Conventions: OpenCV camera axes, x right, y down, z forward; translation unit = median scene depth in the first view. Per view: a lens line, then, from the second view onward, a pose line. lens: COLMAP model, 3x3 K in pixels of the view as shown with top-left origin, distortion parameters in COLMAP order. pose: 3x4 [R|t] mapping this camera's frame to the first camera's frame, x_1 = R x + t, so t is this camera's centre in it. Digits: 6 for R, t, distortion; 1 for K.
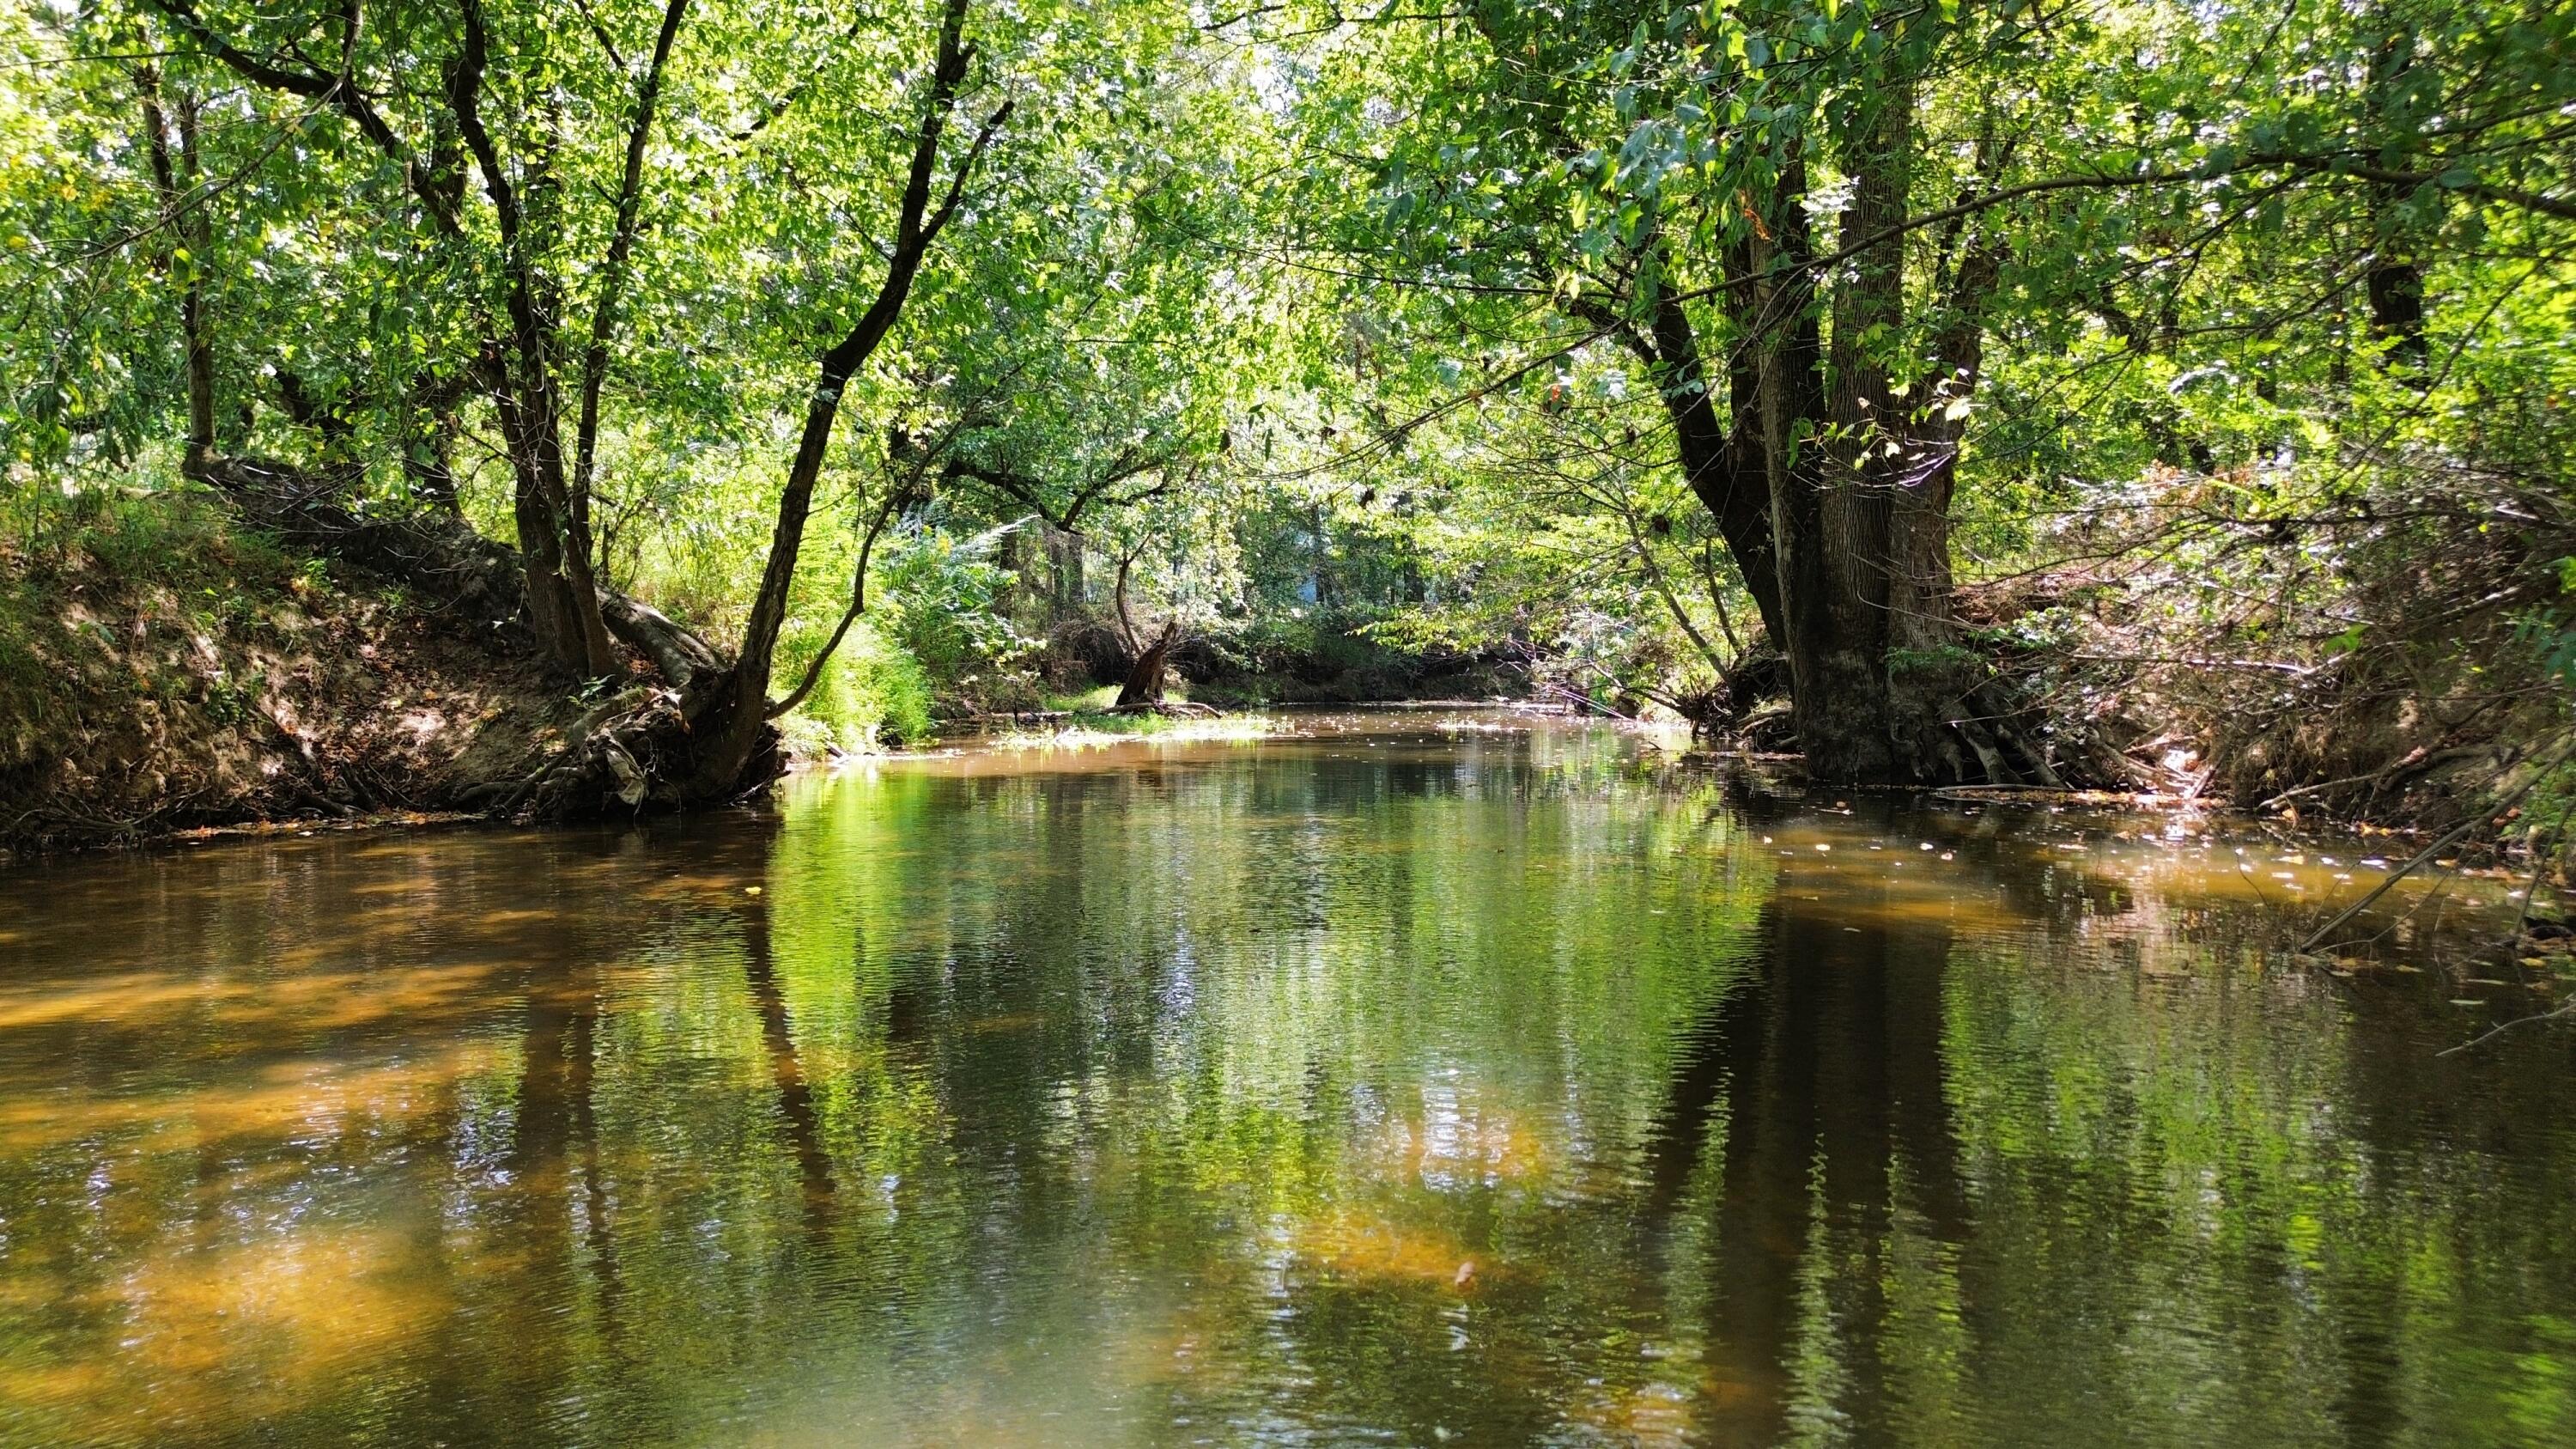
lens RADIAL K [[1858.6, 0, 1288.0], [0, 1858.6, 724.5], [0, 0, 1]] dist [0.080974, -0.083532]
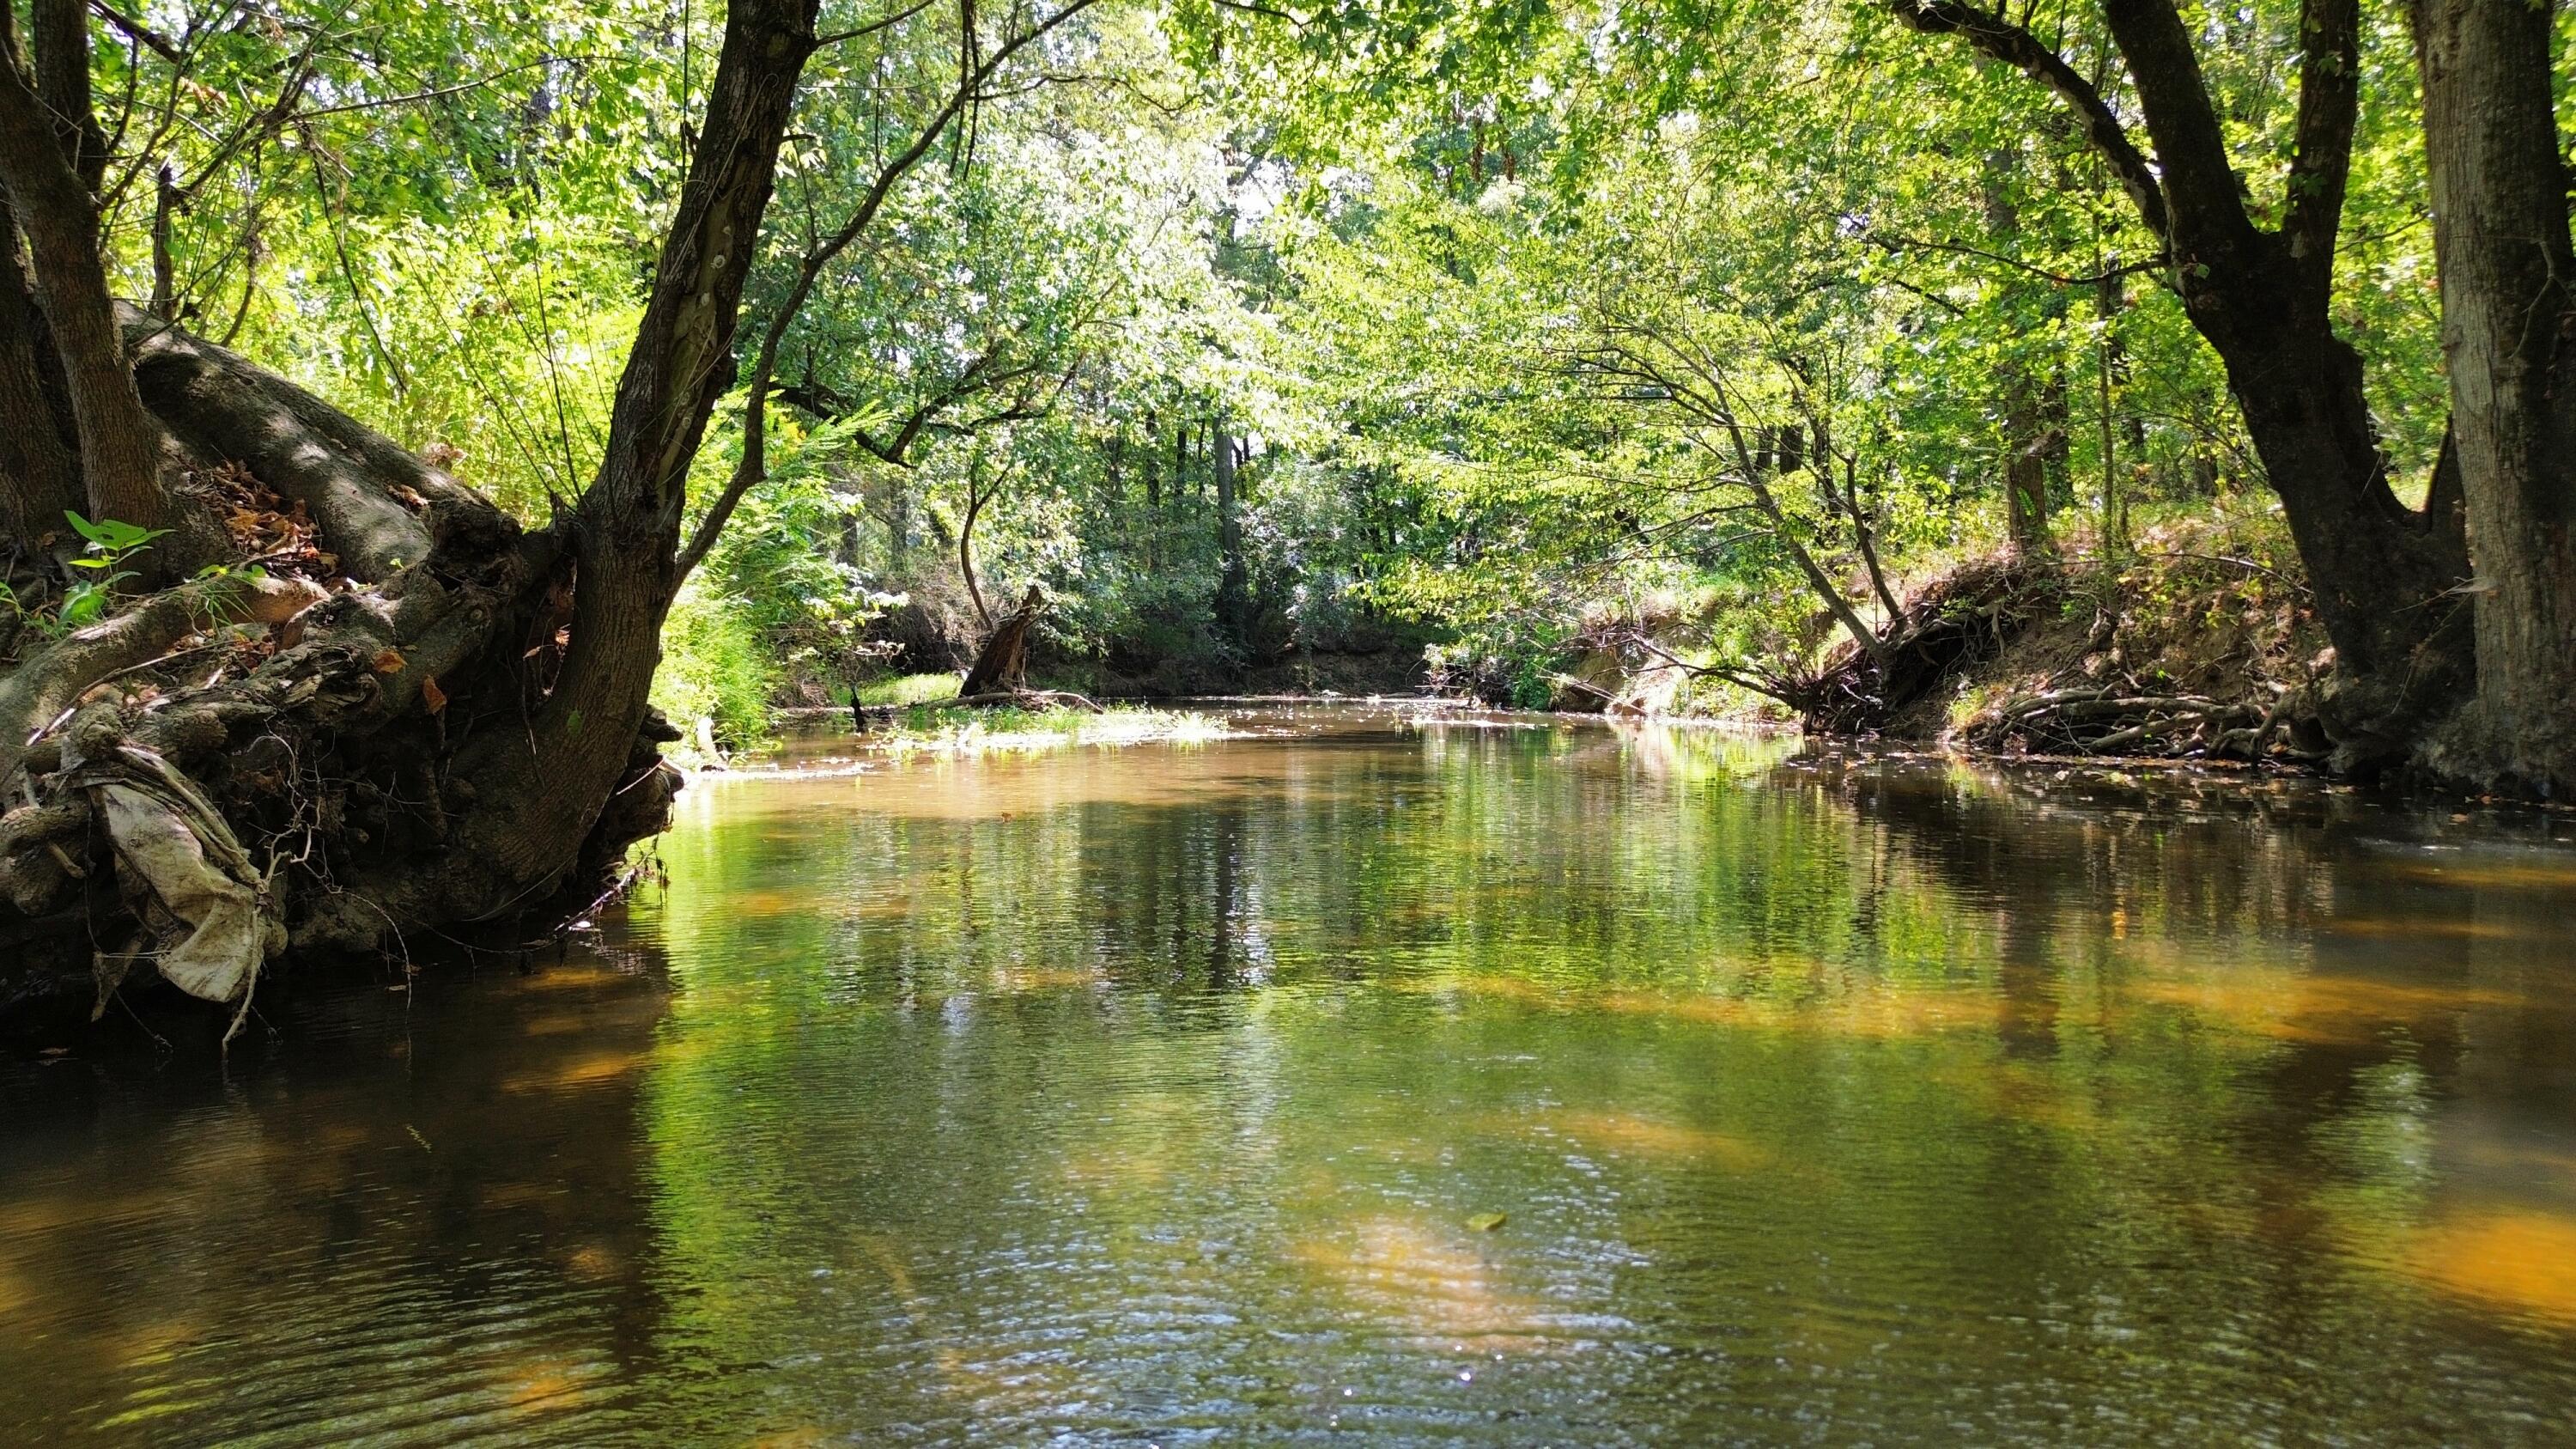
lens RADIAL K [[1858.6, 0, 1288.0], [0, 1858.6, 724.5], [0, 0, 1]] dist [0.080974, -0.083532]
pose [[0.987758, -0.005161, 0.155906, -0.125629], [0.005263, 0.999986, -0.000240, 0.003216], [-0.155902, 0.001057, 0.987772, 0.369418]]
